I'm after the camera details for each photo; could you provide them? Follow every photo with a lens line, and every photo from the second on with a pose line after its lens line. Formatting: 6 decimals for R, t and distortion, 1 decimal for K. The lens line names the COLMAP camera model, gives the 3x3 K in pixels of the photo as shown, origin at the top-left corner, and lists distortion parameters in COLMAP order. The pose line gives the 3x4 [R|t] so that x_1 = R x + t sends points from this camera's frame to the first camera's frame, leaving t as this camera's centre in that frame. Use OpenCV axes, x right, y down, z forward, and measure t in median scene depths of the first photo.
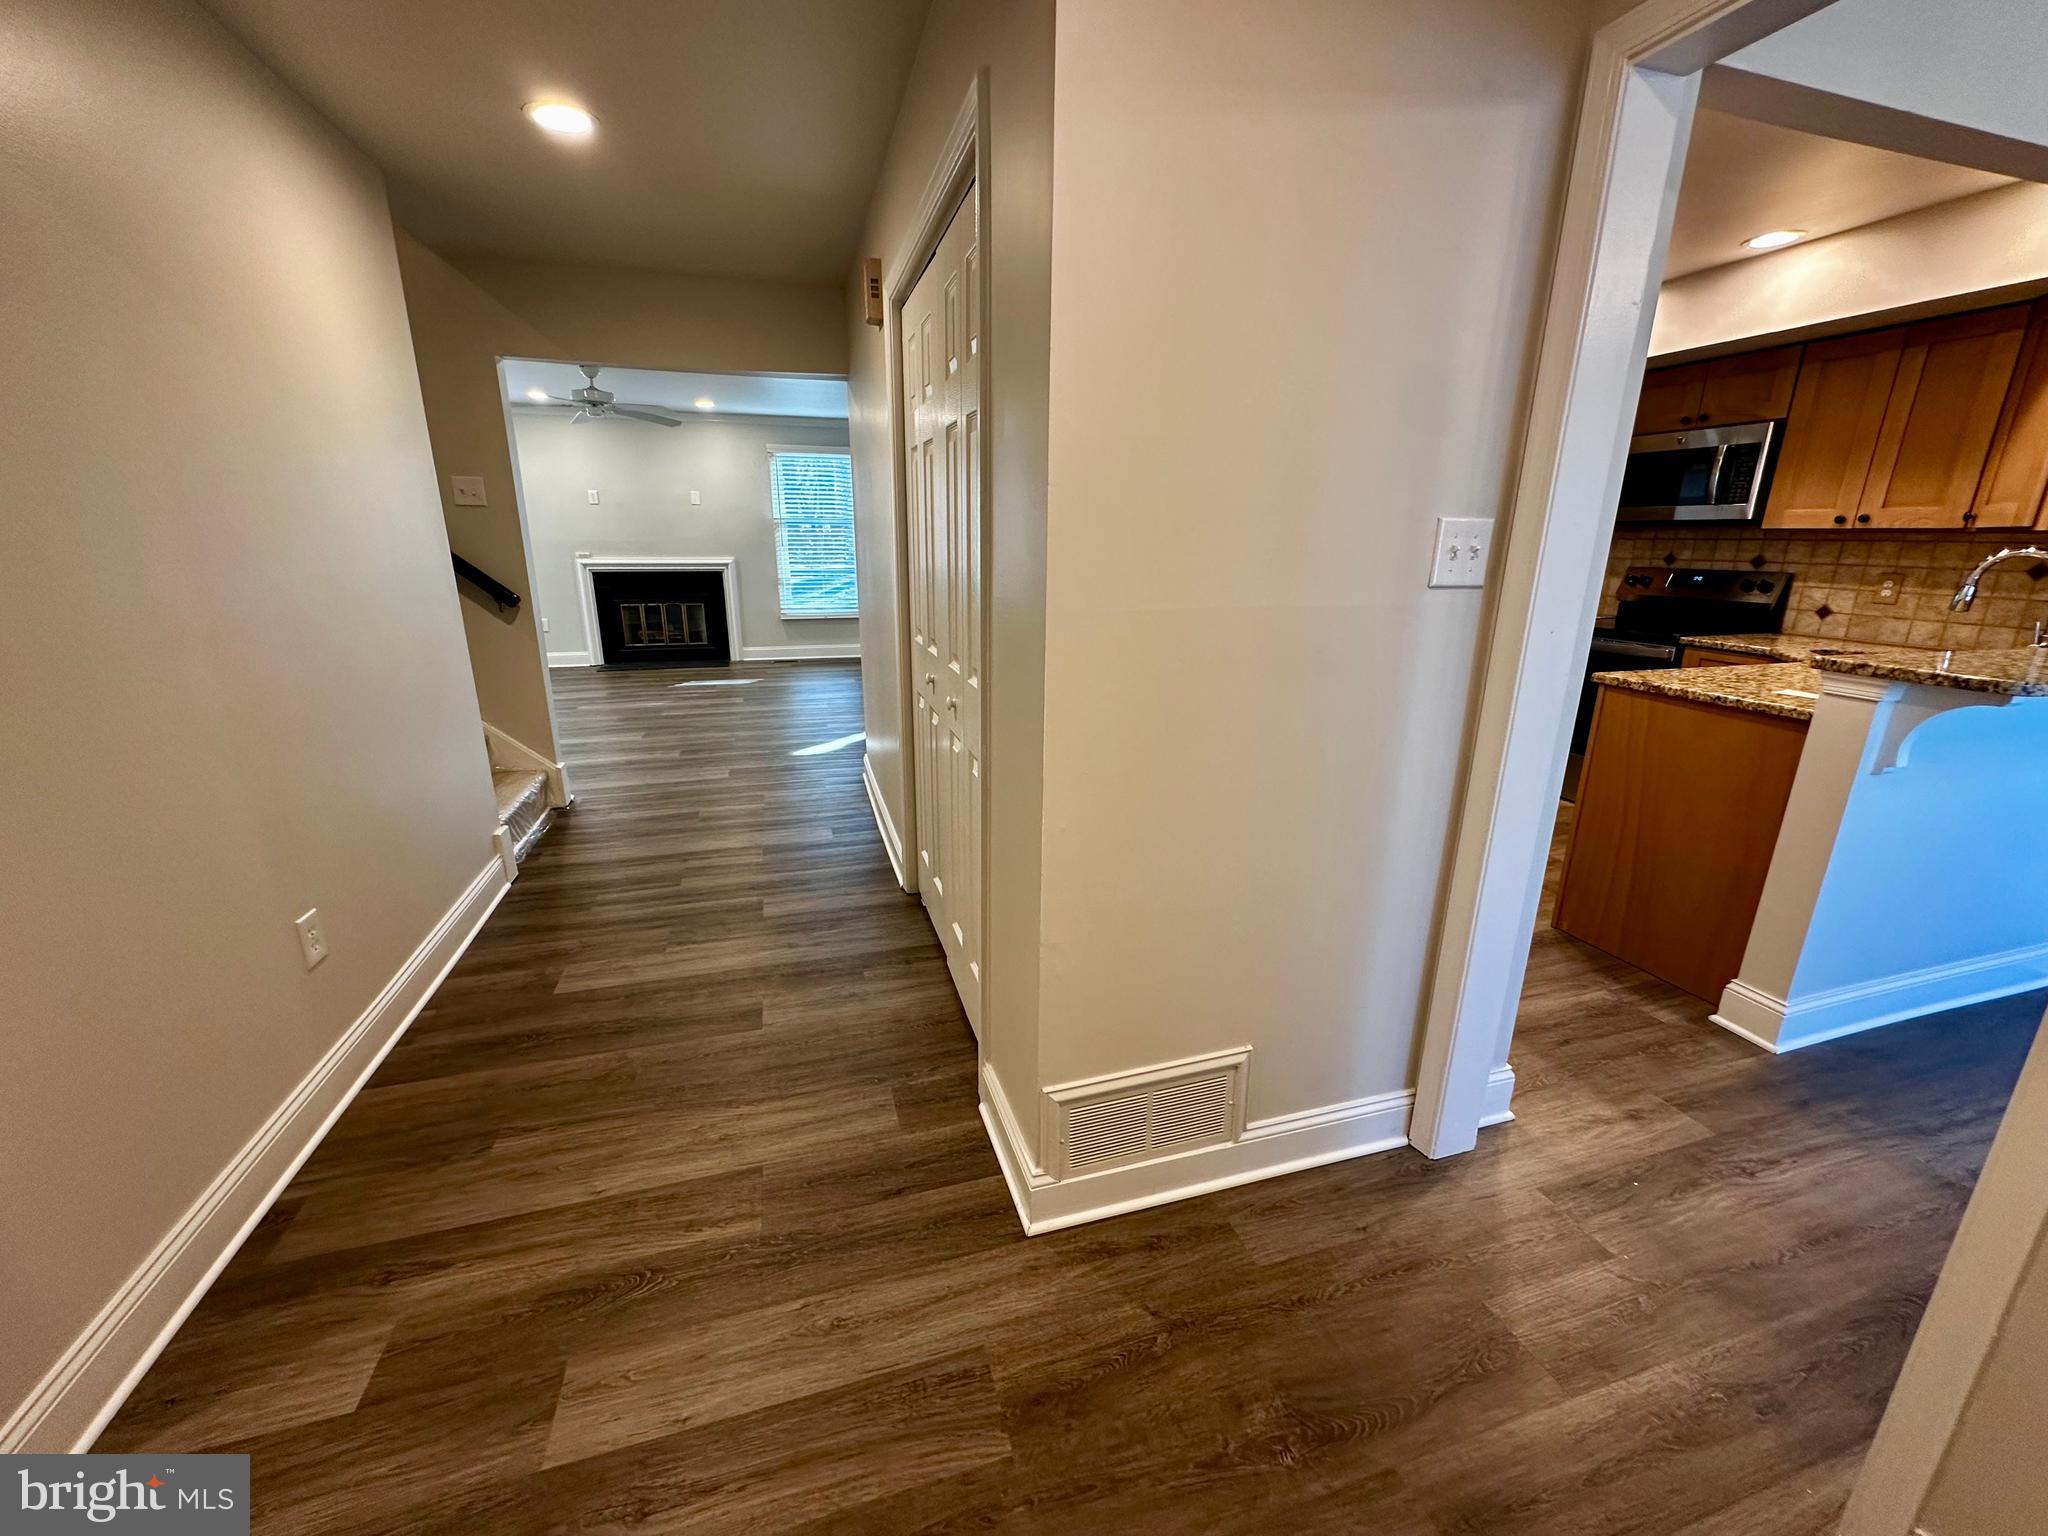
lens RADIAL K [[815.1, 0, 1028.7], [0, 815.1, 766.6], [0, 0, 1]] dist [-0.001257, 0.000772]
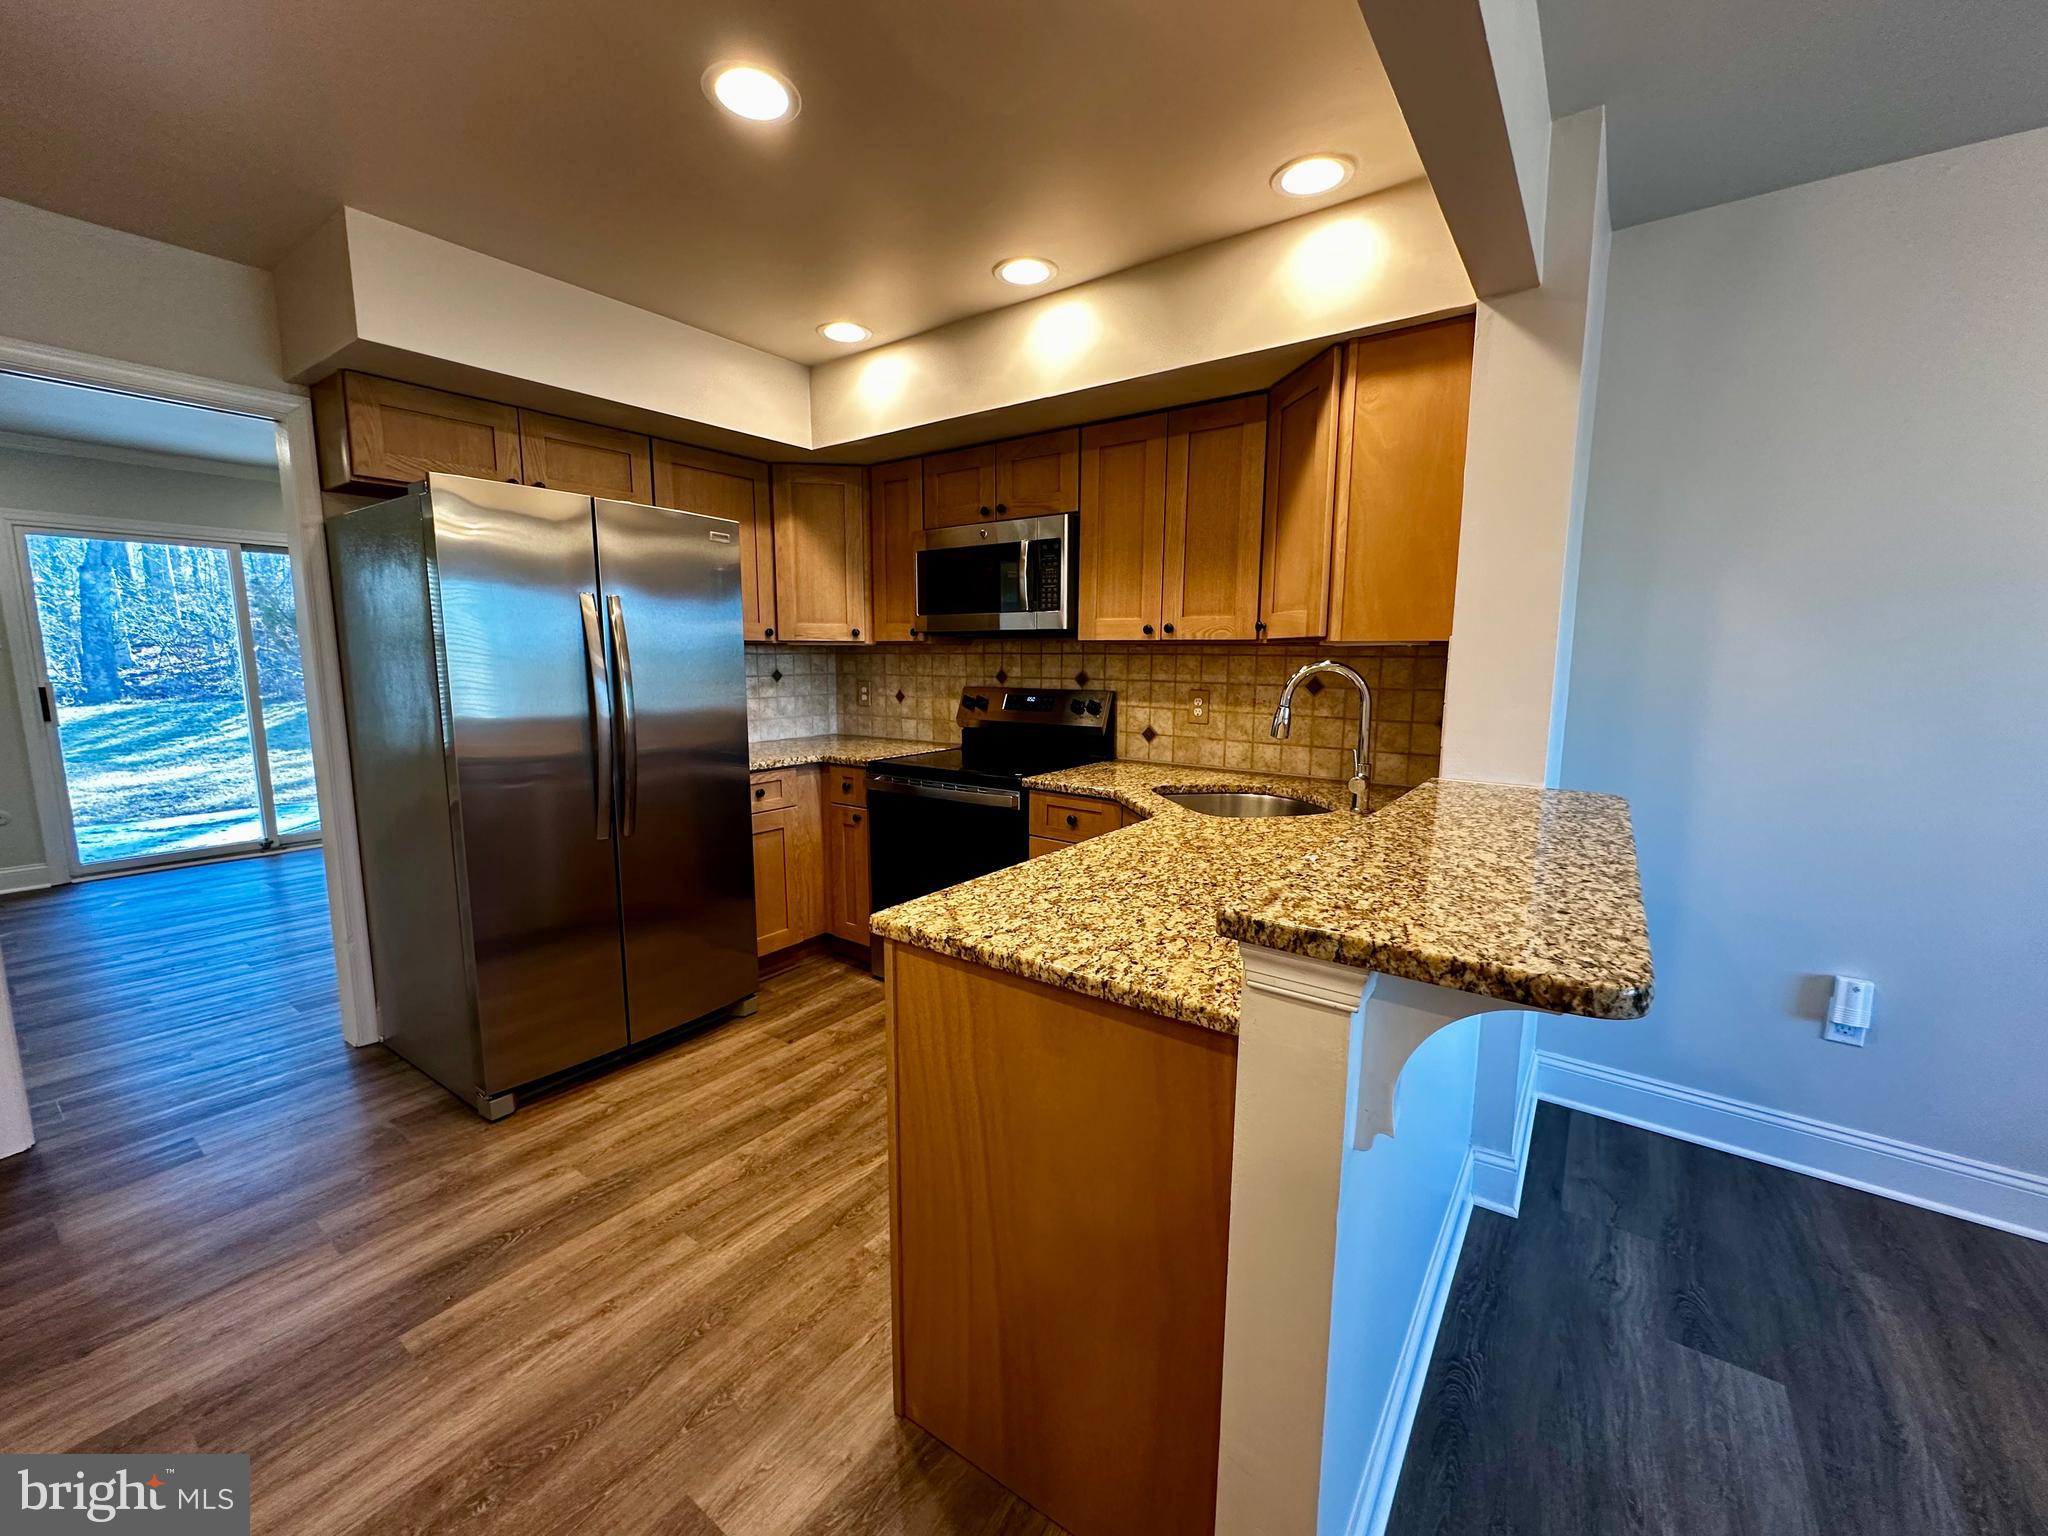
lens RADIAL K [[815.1, 0, 1024.9], [0, 815.1, 767.7], [0, 0, 1]] dist [-0.001257, 0.000772]
pose [[0.797321, -0.086010, 0.597395, 0.371217], [0.166457, 0.982743, -0.080674, -0.113814], [-0.580147, 0.163764, 0.797879, 0.415311]]
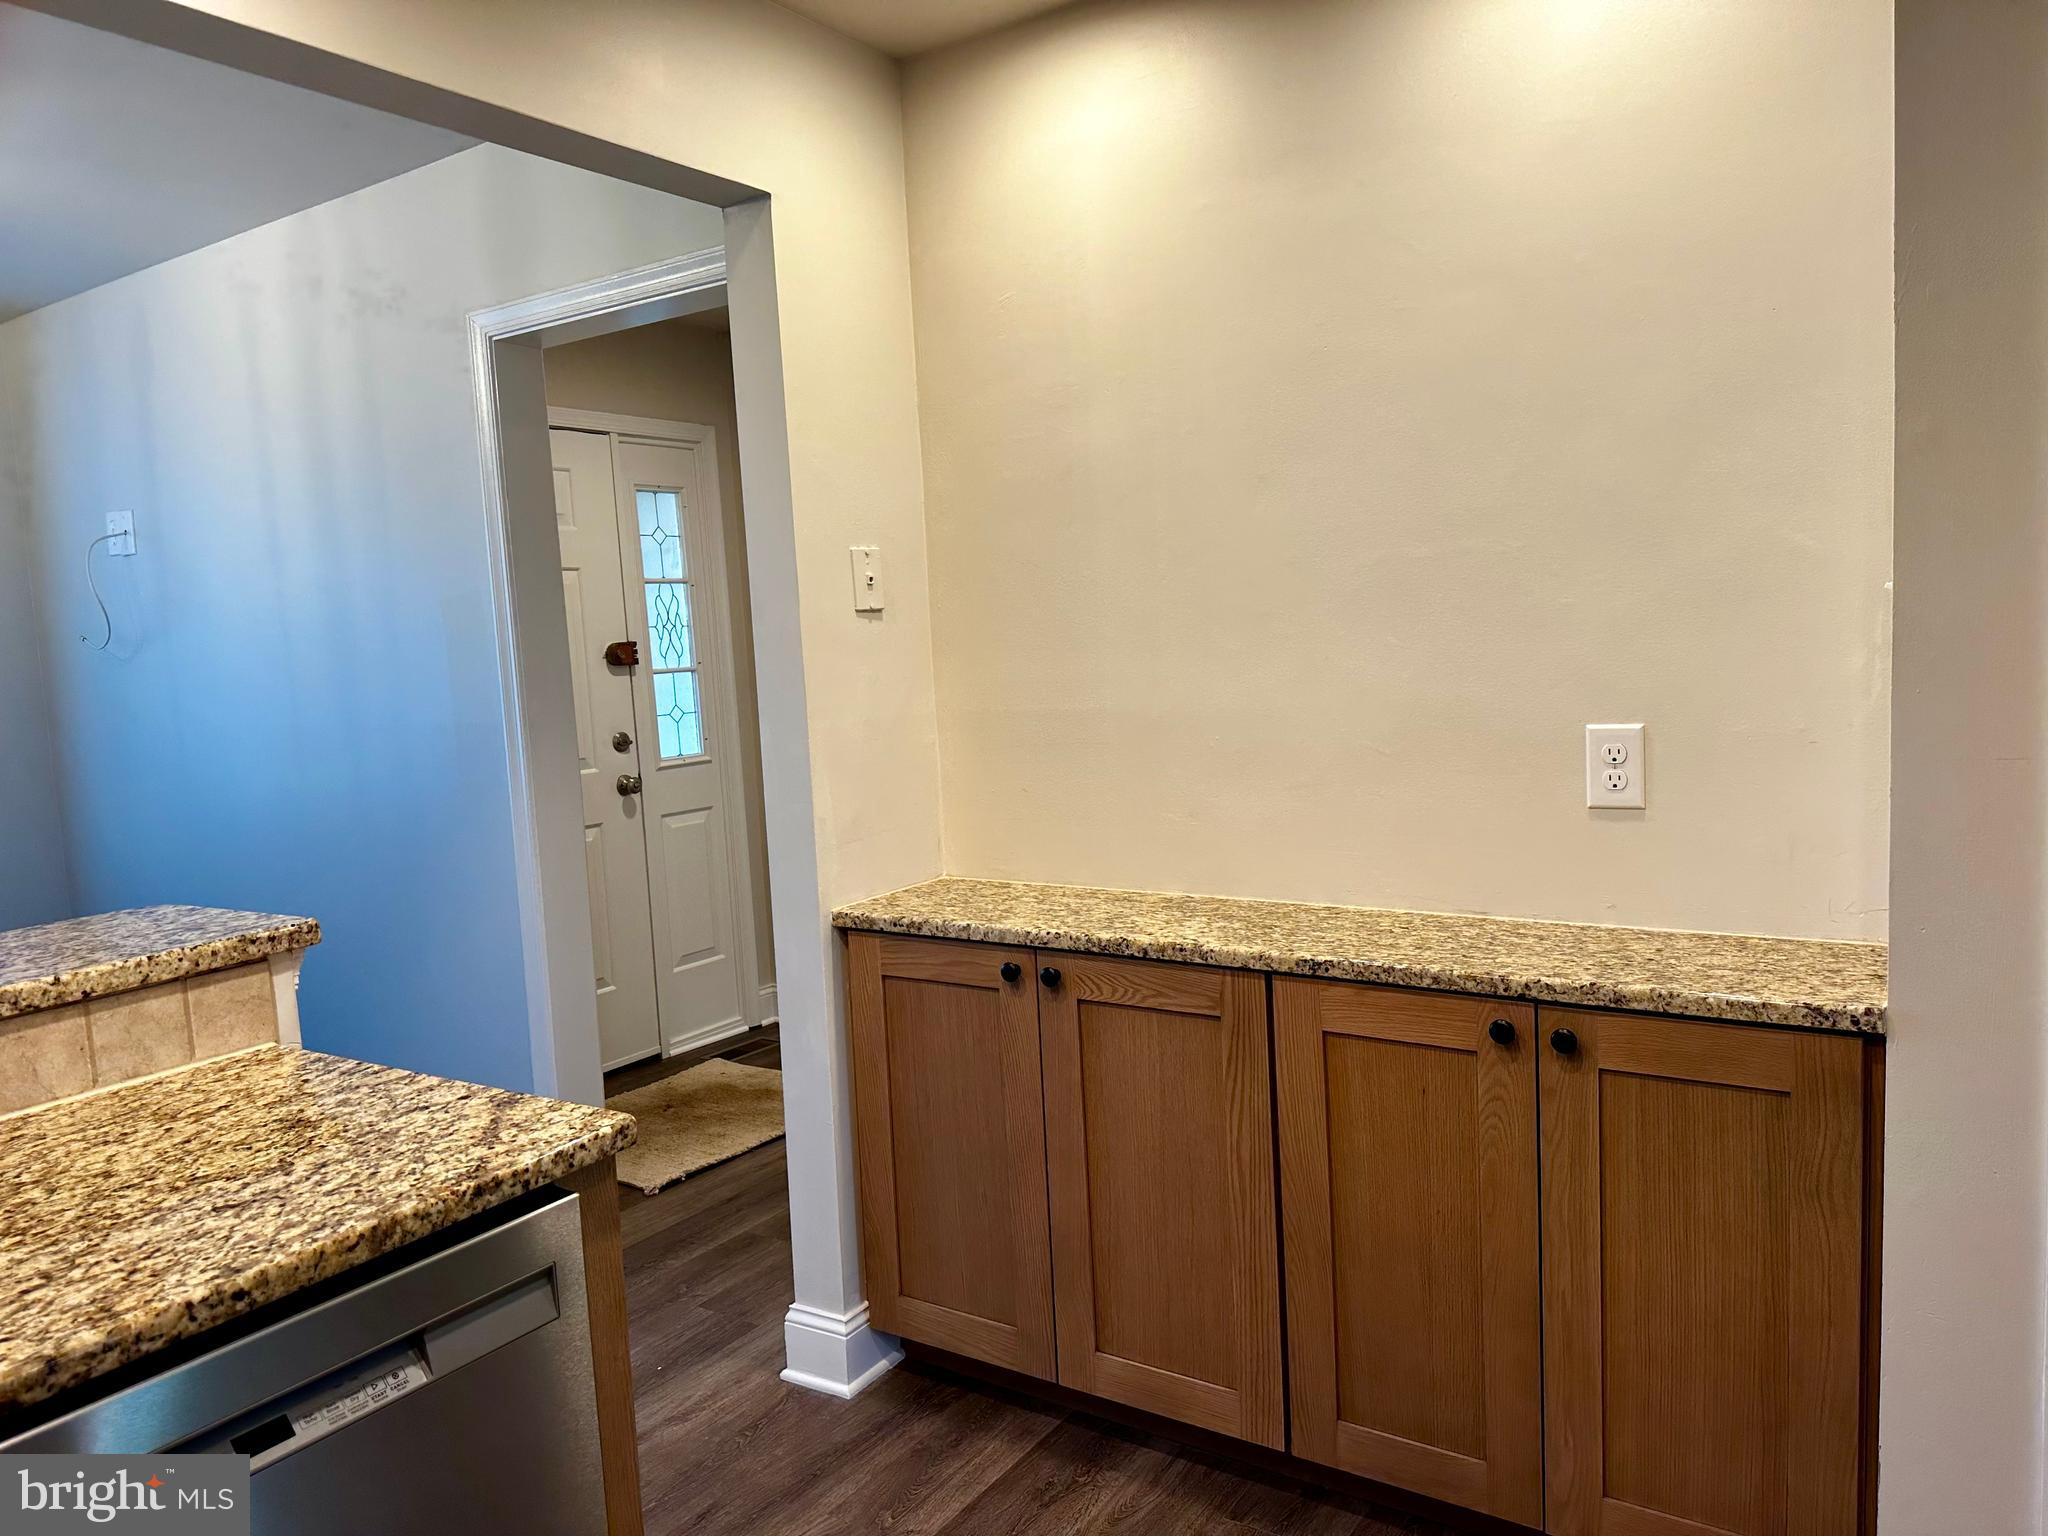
lens RADIAL K [[1438.8, 0, 1015.0], [0, 1438.8, 770.9], [0, 0, 1]] dist [0.058651, -0.074193]
pose [[-0.774396, 0.091352, -0.626072, 0.699839], [-0.132784, 0.944019, 0.301987, -0.319763], [0.618611, 0.316990, -0.718914, 1.104567]]
